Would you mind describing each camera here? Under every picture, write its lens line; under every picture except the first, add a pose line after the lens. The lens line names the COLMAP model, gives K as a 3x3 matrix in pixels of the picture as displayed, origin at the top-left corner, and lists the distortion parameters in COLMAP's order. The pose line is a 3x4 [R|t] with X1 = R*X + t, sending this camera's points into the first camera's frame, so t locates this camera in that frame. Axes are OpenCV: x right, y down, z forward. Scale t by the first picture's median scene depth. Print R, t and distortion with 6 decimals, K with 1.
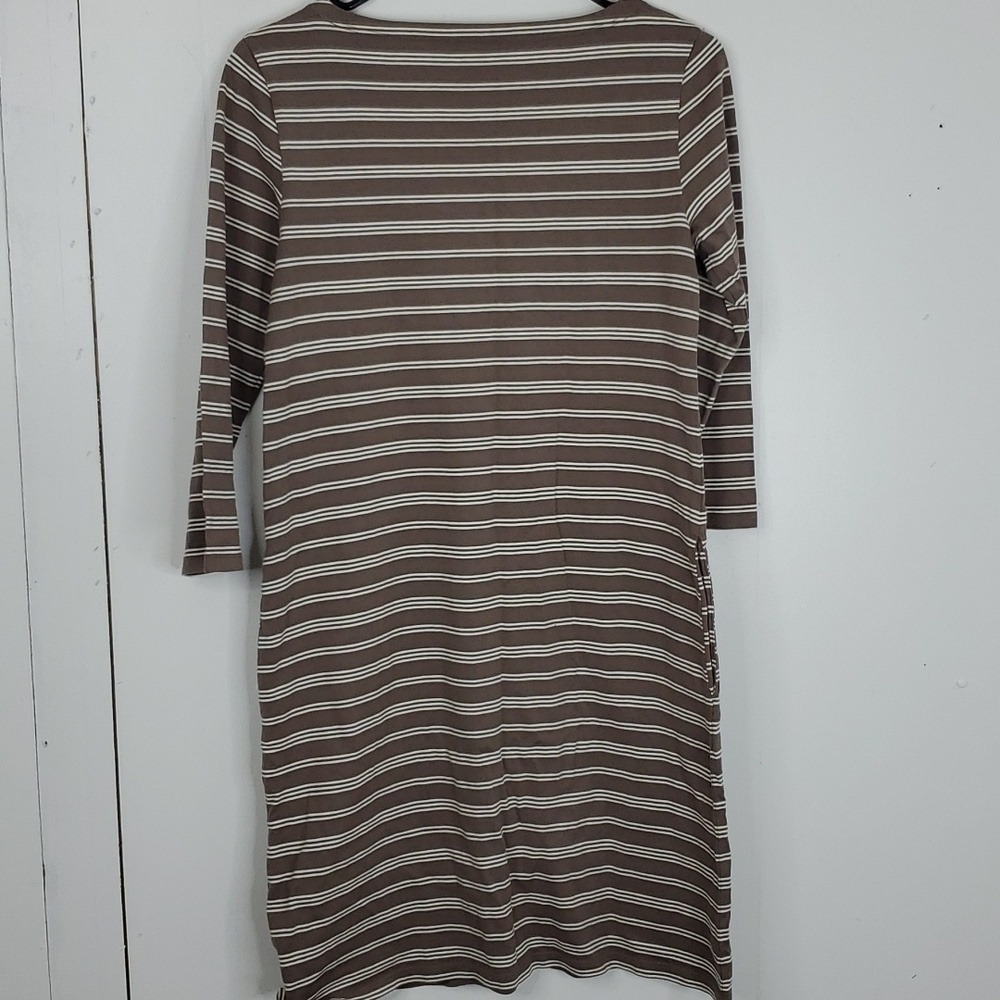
lens RADIAL K [[1705.8, 0, 525.4], [0, 1705.8, 496.5], [0, 0, 1]] dist [0.356836, -1.962283]
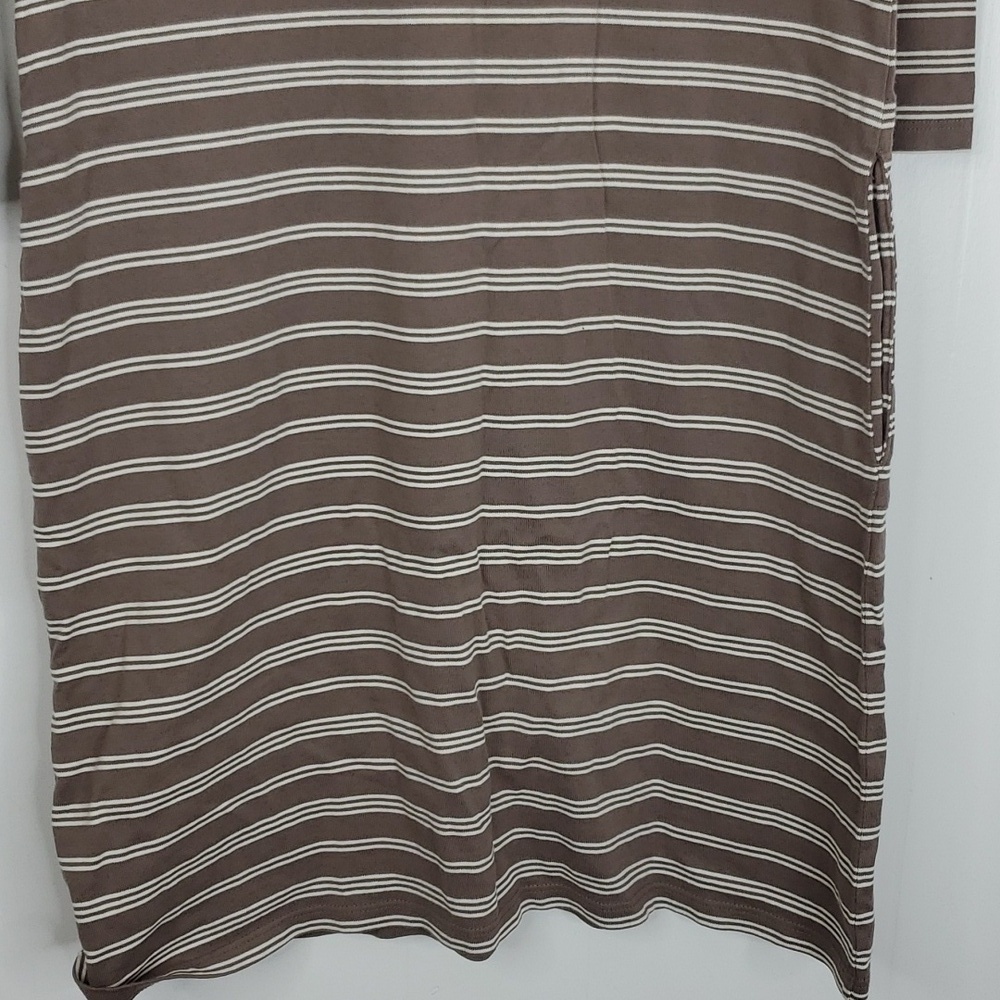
lens RADIAL K [[1705.8, 0, 525.4], [0, 1705.8, 496.5], [0, 0, 1]] dist [0.356836, -1.962283]
pose [[0.999433, 0.022236, 0.025264, -0.013500], [-0.025627, 0.989390, 0.143003, 0.050969], [-0.021816, -0.143569, 0.989400, 0.456096]]
